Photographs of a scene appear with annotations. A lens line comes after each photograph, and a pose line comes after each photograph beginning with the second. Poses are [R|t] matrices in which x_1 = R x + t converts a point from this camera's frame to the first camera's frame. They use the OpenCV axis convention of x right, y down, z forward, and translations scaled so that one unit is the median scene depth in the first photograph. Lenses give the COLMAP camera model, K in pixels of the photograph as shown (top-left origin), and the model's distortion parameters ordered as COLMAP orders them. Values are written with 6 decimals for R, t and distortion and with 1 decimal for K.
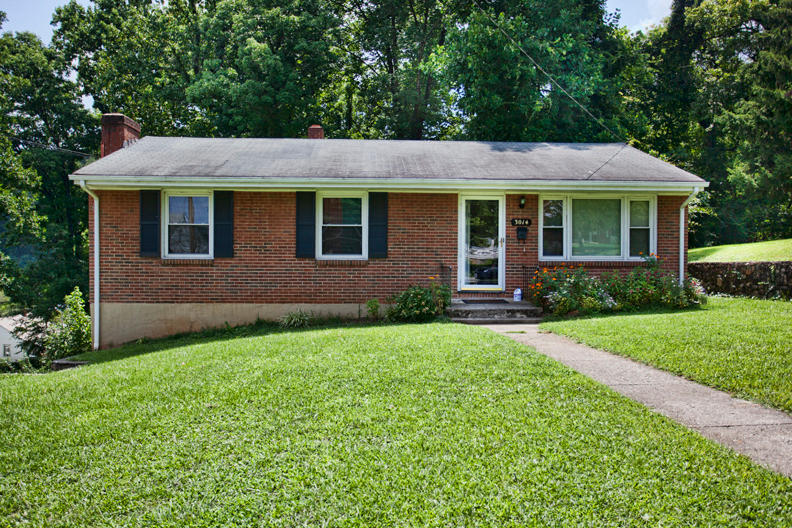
lens RADIAL K [[680.3, 0, 398.2], [0, 680.3, 263.2], [0, 0, 1]] dist [0.030702, 0.004319]
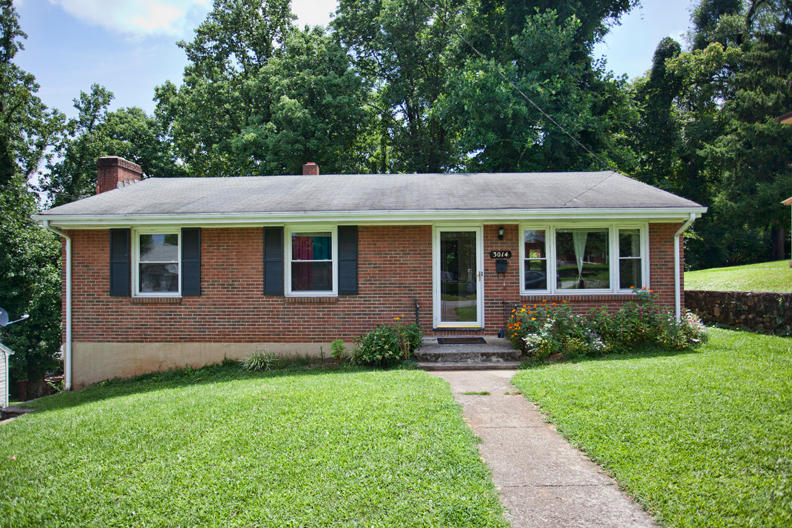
lens RADIAL K [[533.6, 0, 392.7], [0, 533.6, 263.0], [0, 0, 1]] dist [-0.009409, 0.010163]
pose [[0.996562, -0.015058, -0.081469, 0.092857], [0.012551, 0.999434, -0.031198, -0.027205], [0.081893, 0.030068, 0.996187, 0.257151]]
